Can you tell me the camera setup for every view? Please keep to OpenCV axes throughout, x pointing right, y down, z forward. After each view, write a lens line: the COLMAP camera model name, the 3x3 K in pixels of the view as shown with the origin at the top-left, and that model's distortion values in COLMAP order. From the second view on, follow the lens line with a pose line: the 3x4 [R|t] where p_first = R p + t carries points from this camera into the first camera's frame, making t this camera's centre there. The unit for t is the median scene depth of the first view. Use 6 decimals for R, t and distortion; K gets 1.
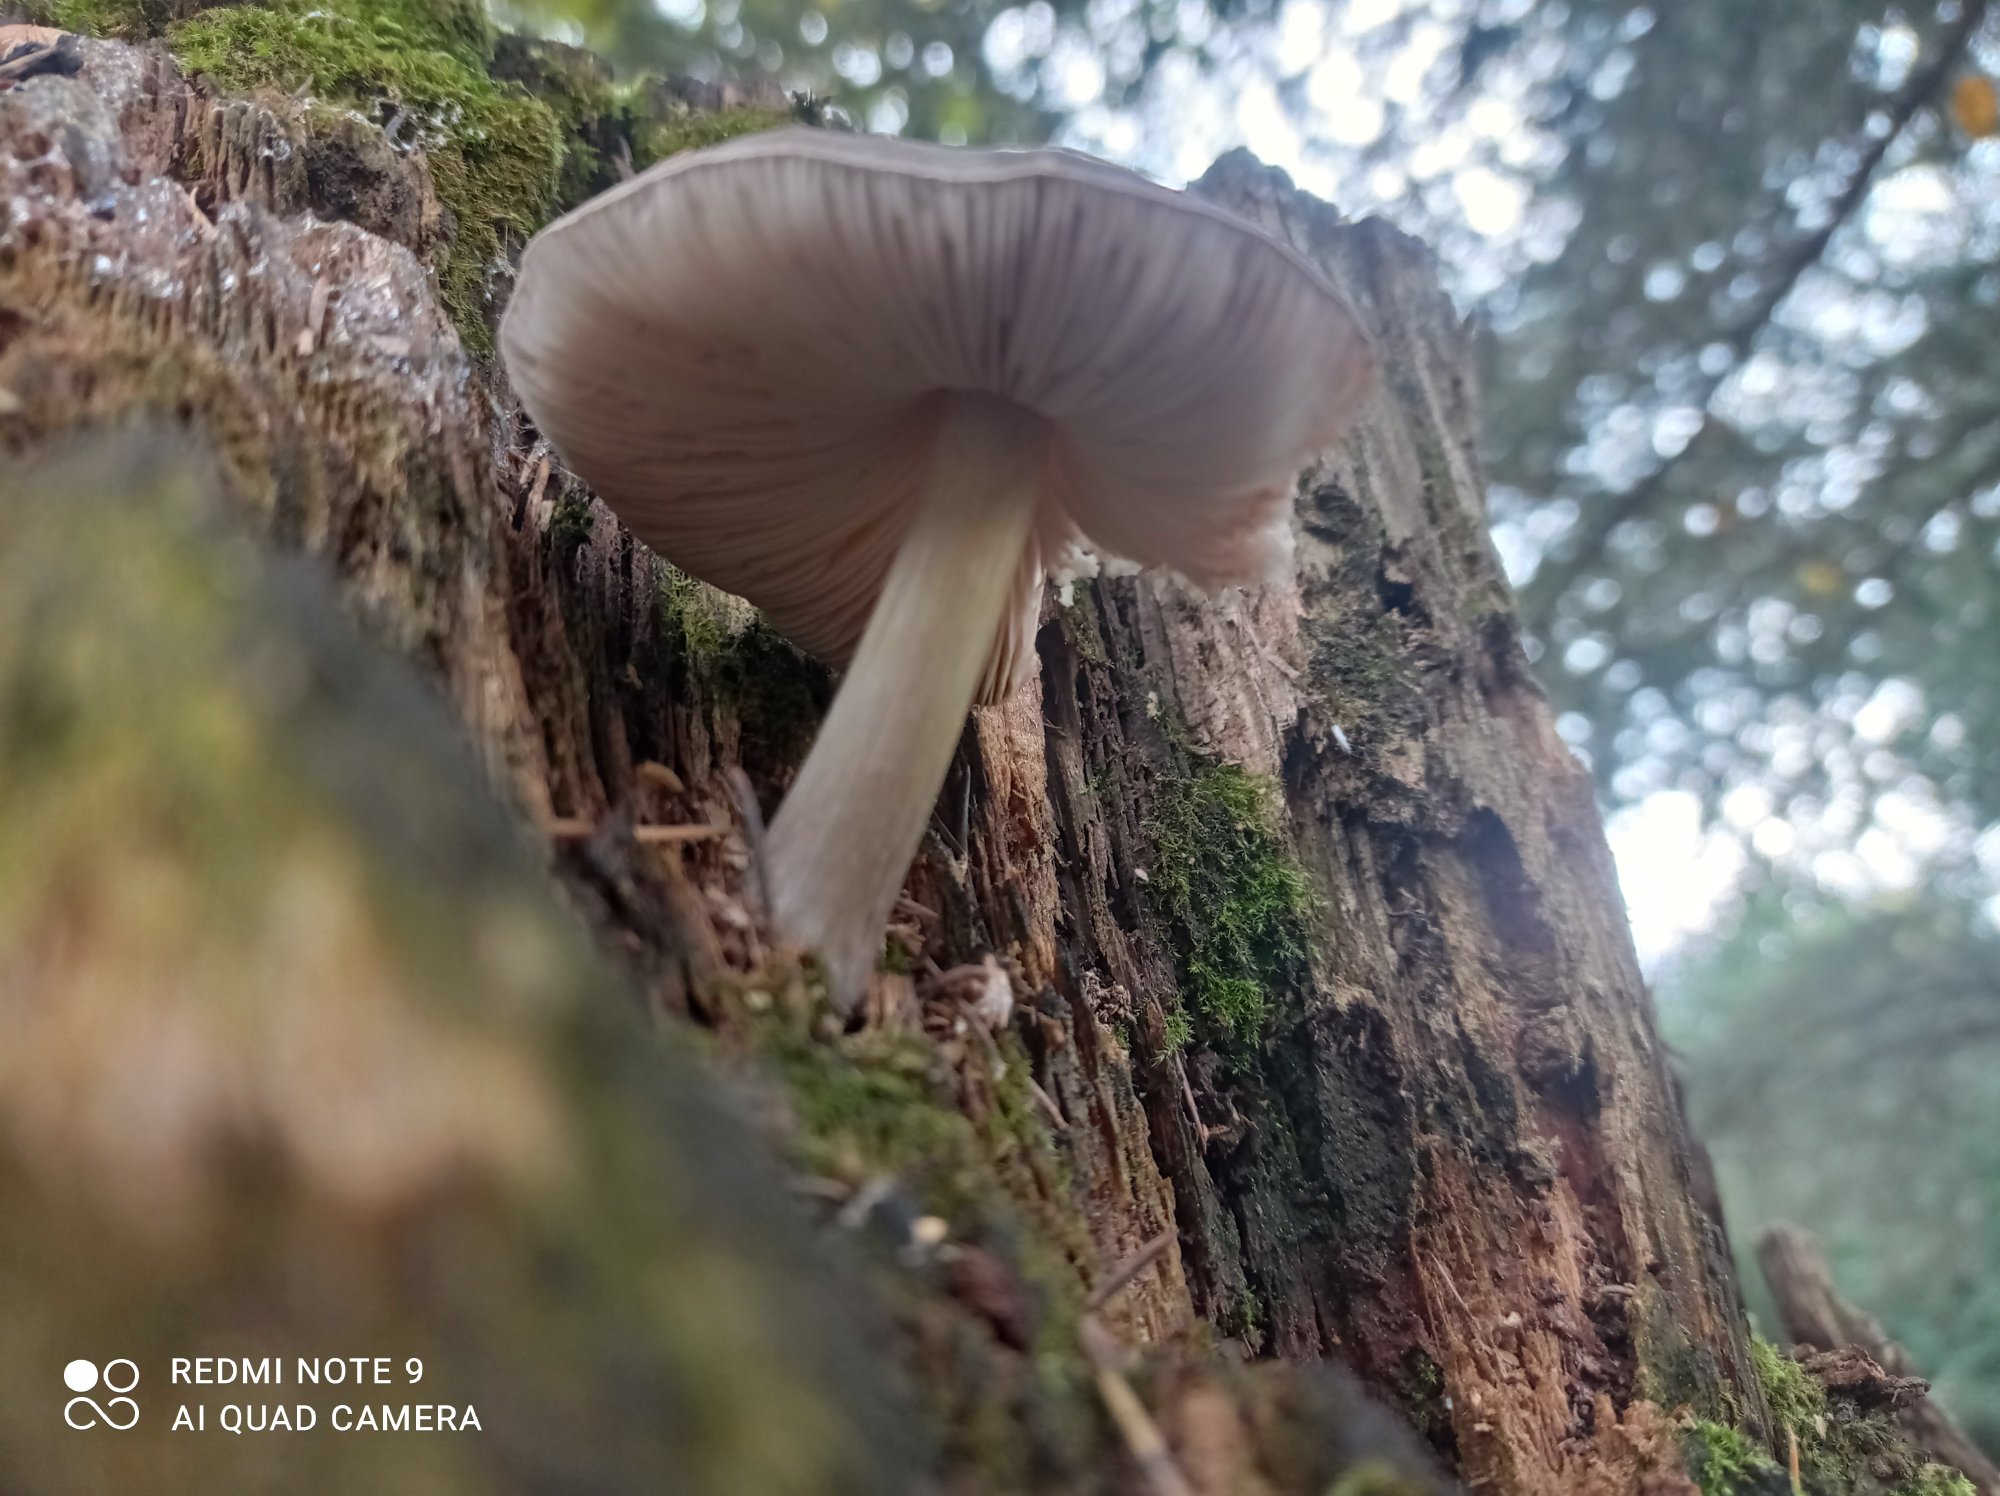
lens RADIAL K [[1581.5, 0, 1000.0], [0, 1581.5, 748.0], [0, 0, 1]] dist [0.058051, -0.202805]
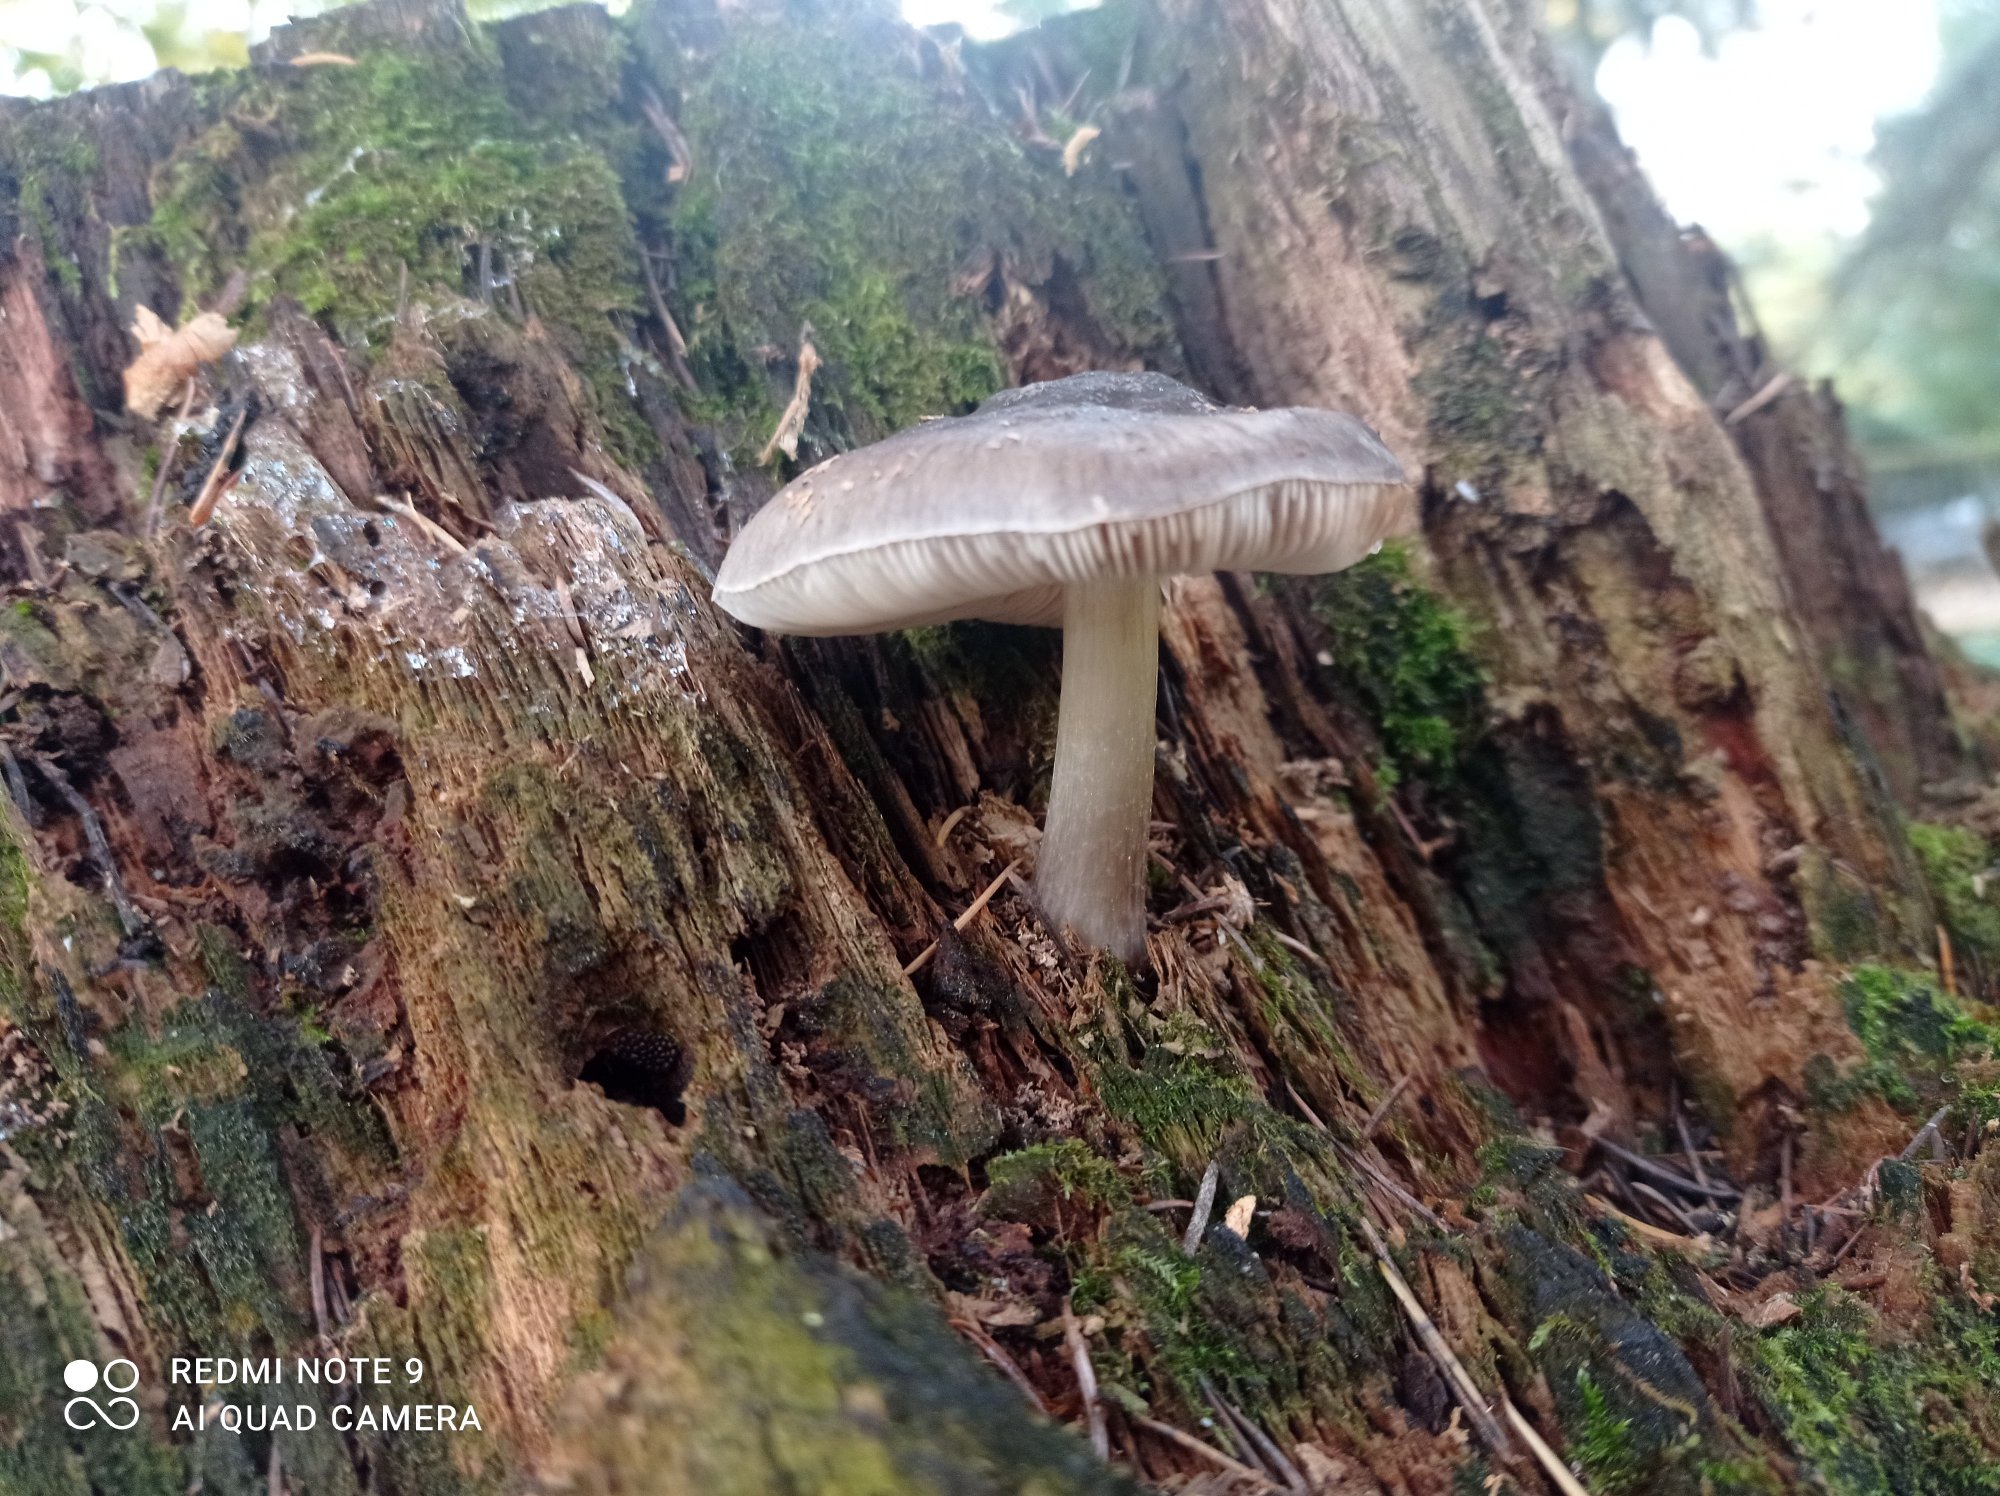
lens RADIAL K [[1581.5, 0, 1000.0], [0, 1581.5, 748.0], [0, 0, 1]] dist [0.058051, -0.202805]
pose [[0.937138, -0.274468, -0.215498, 0.100341], [0.340724, 0.853068, 0.395200, -0.422045], [0.075365, -0.443782, 0.892960, -0.115382]]
